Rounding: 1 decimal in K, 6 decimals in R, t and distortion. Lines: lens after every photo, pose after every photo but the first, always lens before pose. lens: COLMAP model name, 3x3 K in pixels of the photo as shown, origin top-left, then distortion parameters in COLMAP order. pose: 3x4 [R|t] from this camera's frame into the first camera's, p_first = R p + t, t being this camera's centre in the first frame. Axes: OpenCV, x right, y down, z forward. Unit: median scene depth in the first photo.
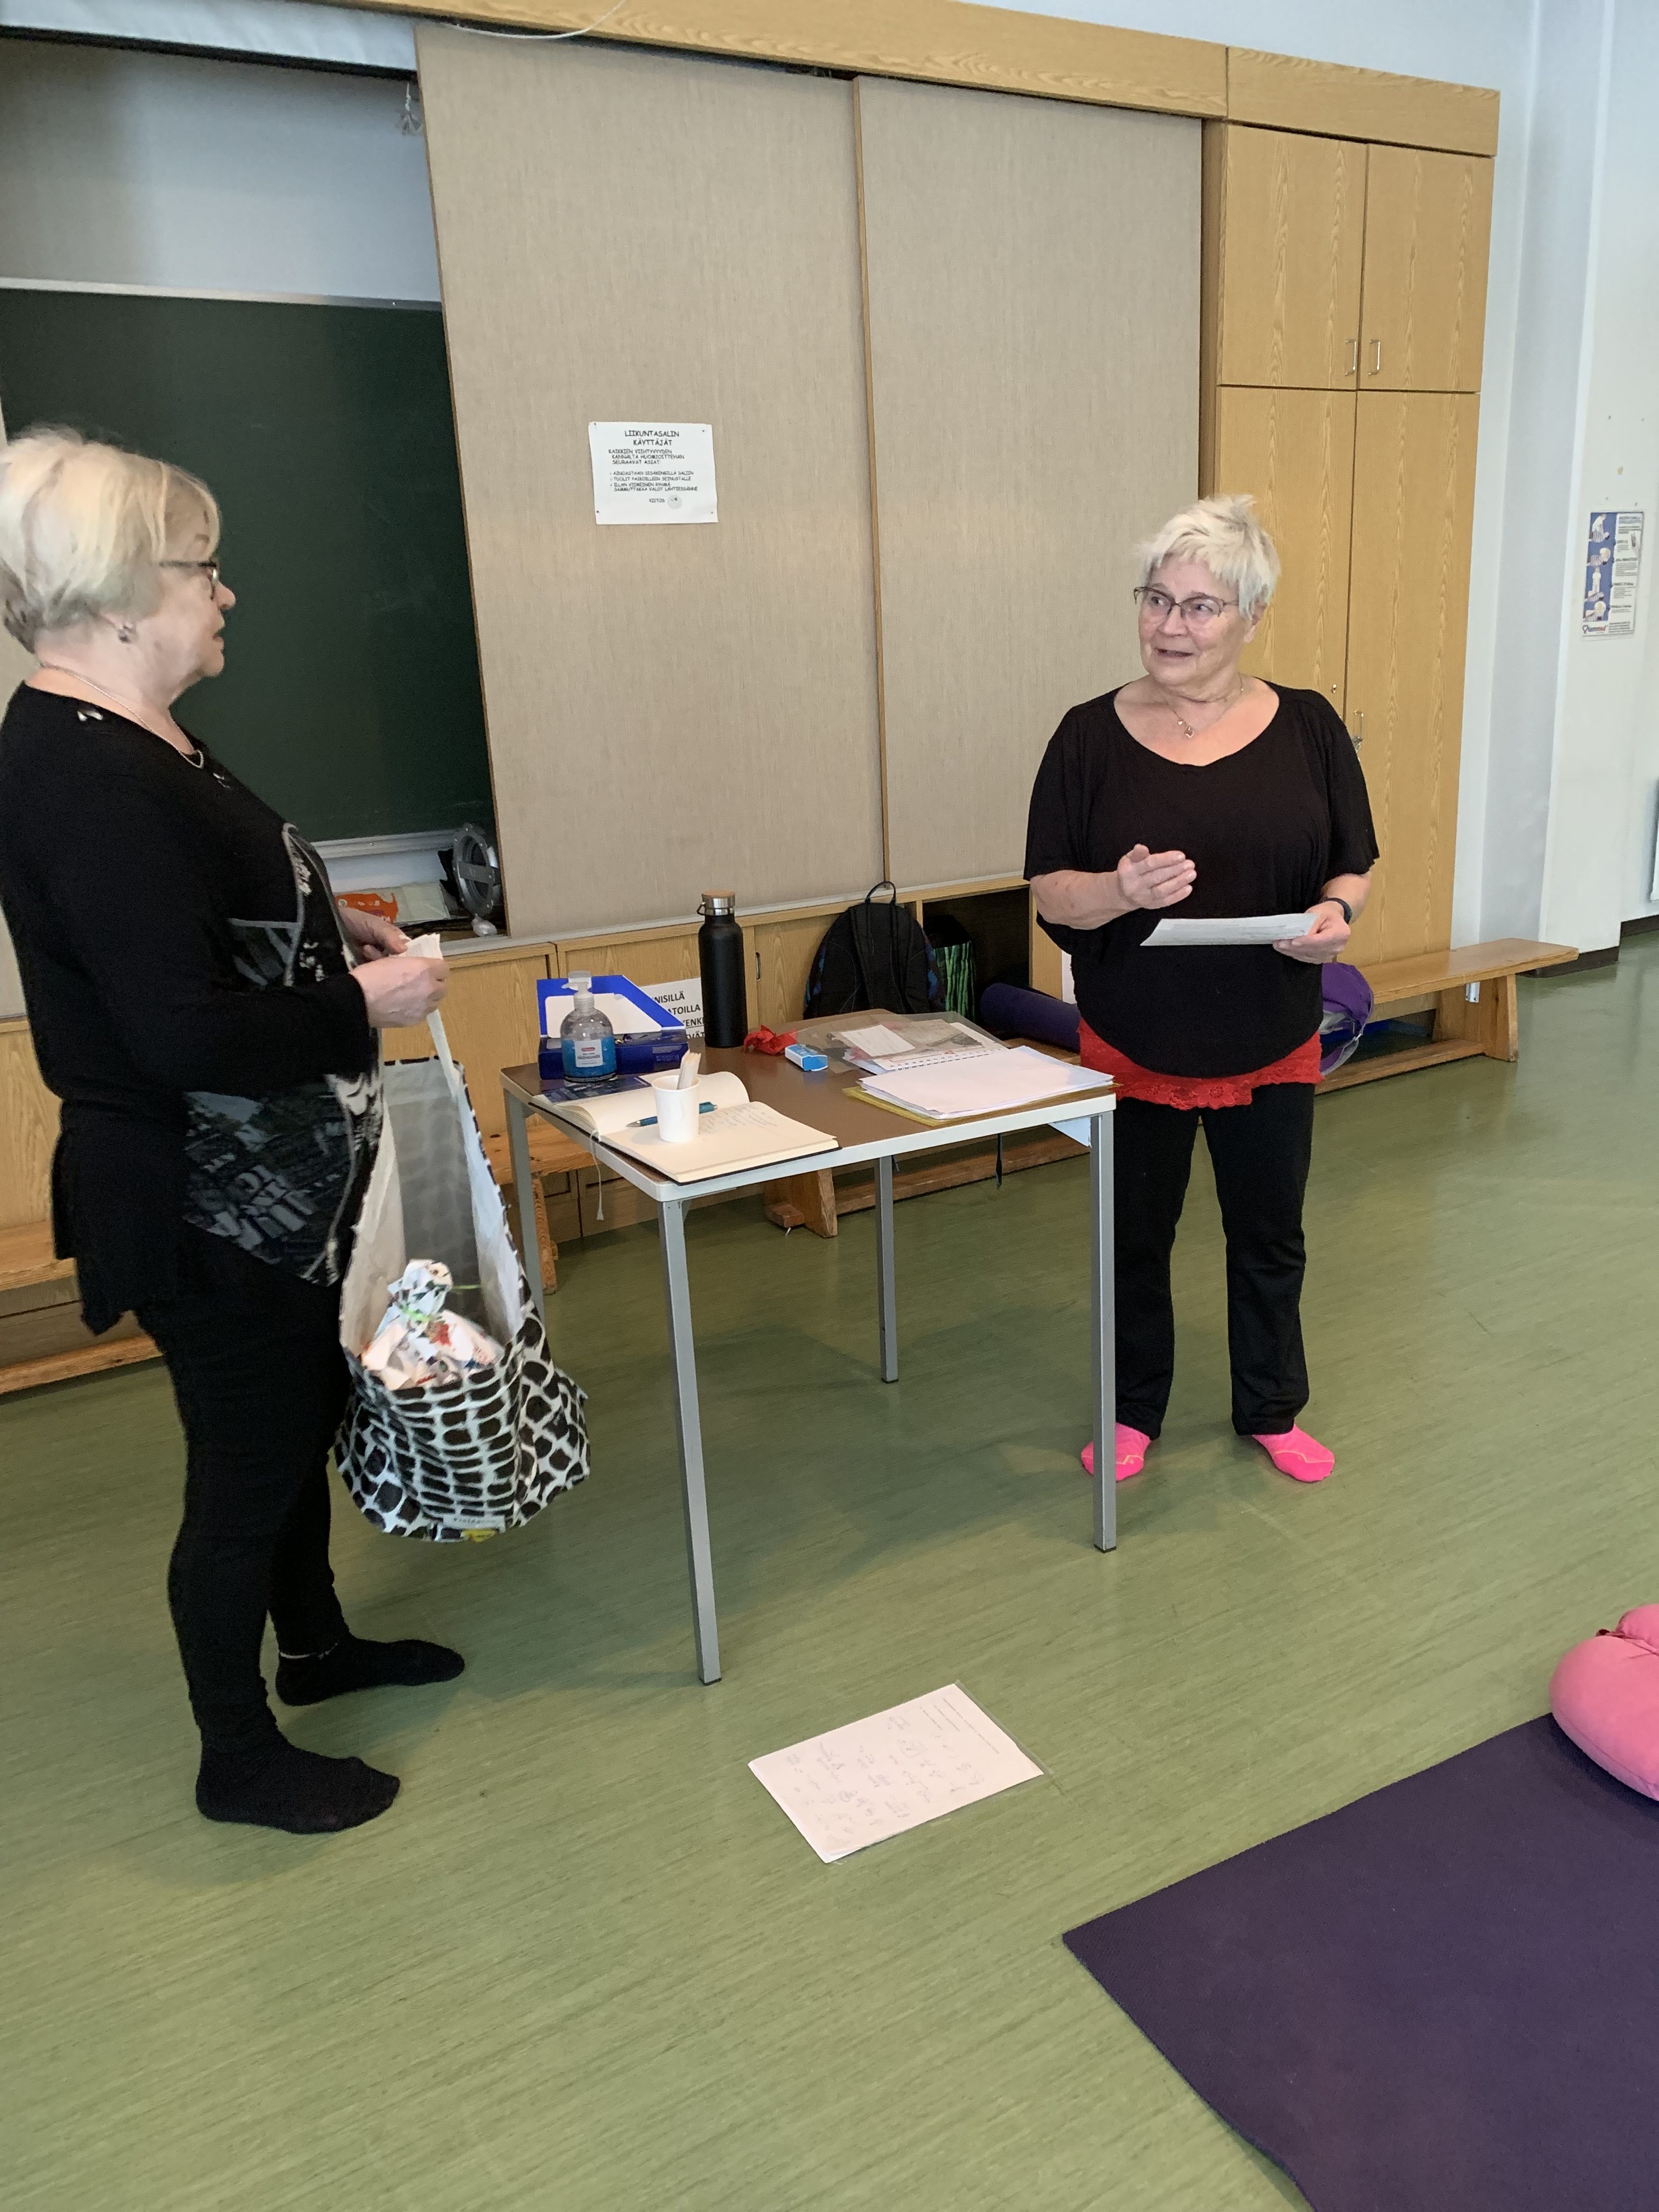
lens RADIAL K [[1697.3, 0, 823.7], [0, 1697.3, 1118.4], [0, 0, 1]] dist [0.026405, 0.000355]
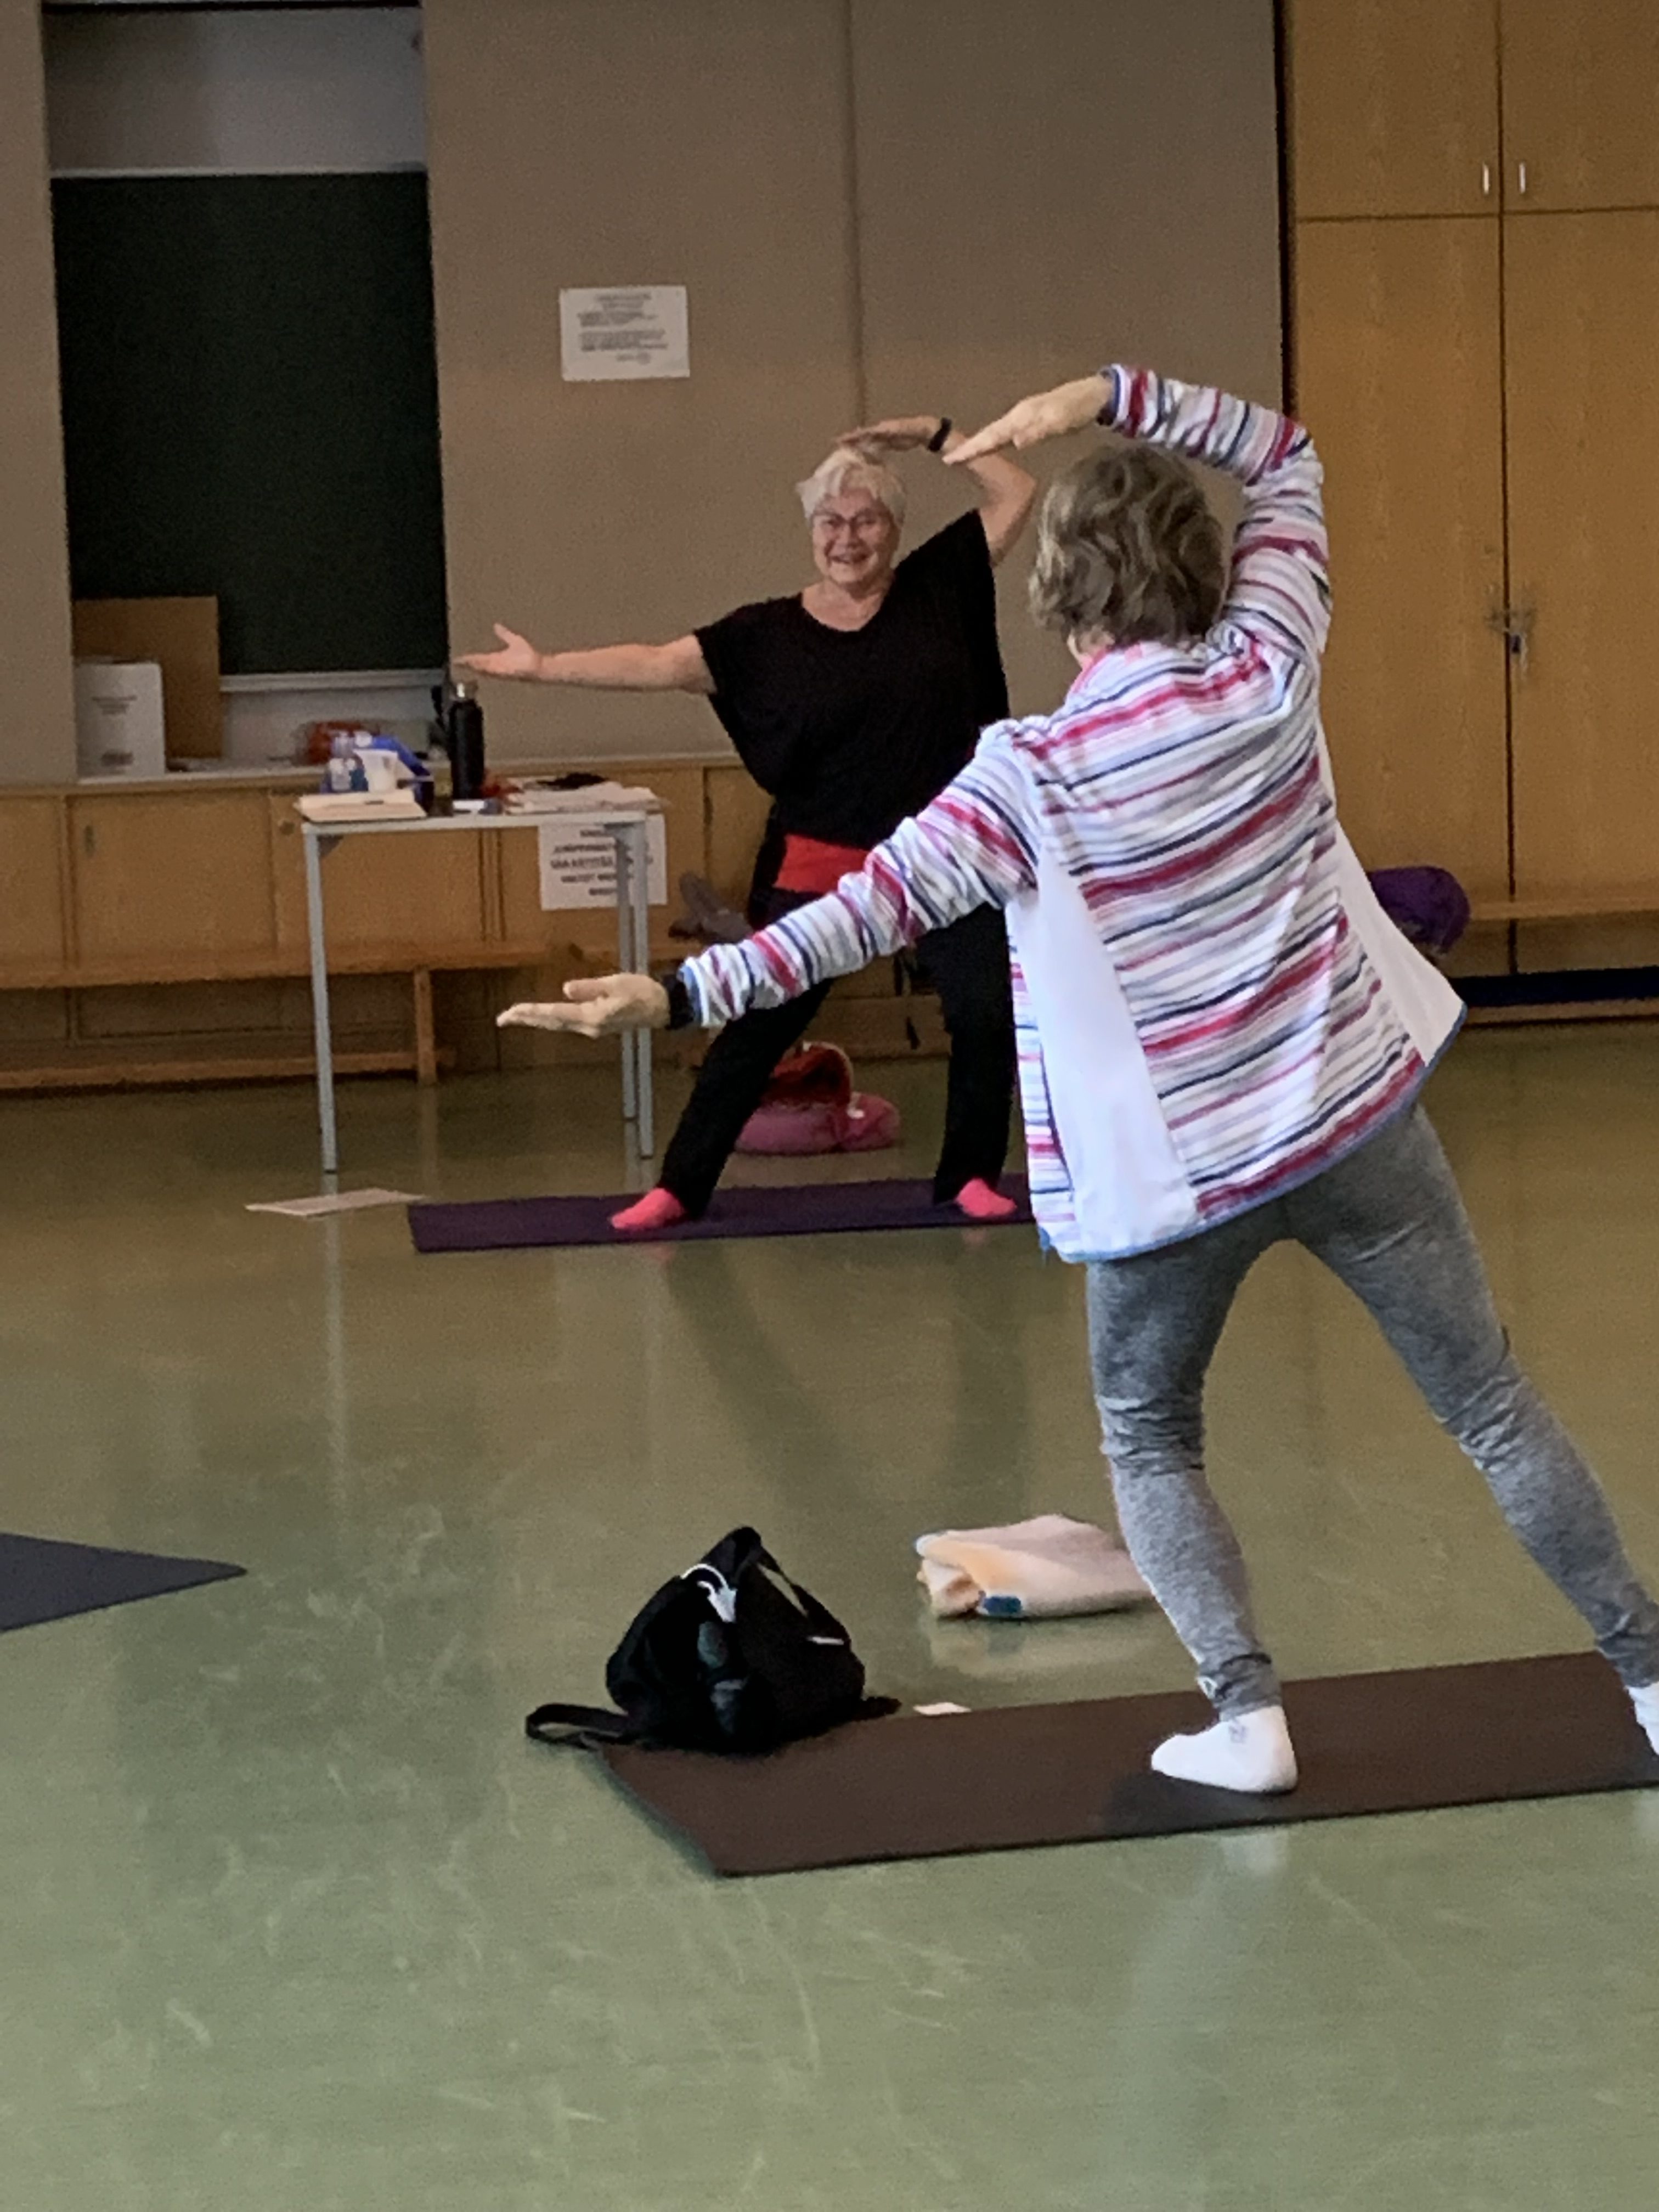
lens RADIAL K [[5924.9, 0, 840.2], [0, 5924.9, 1108.2], [0, 0, 1]] dist [0.292959, 0.000000]
pose [[0.932016, 0.056210, -0.358032, 1.368999], [-0.109323, 0.985486, -0.129868, 0.556904], [0.345535, 0.160180, 0.924634, -2.280056]]
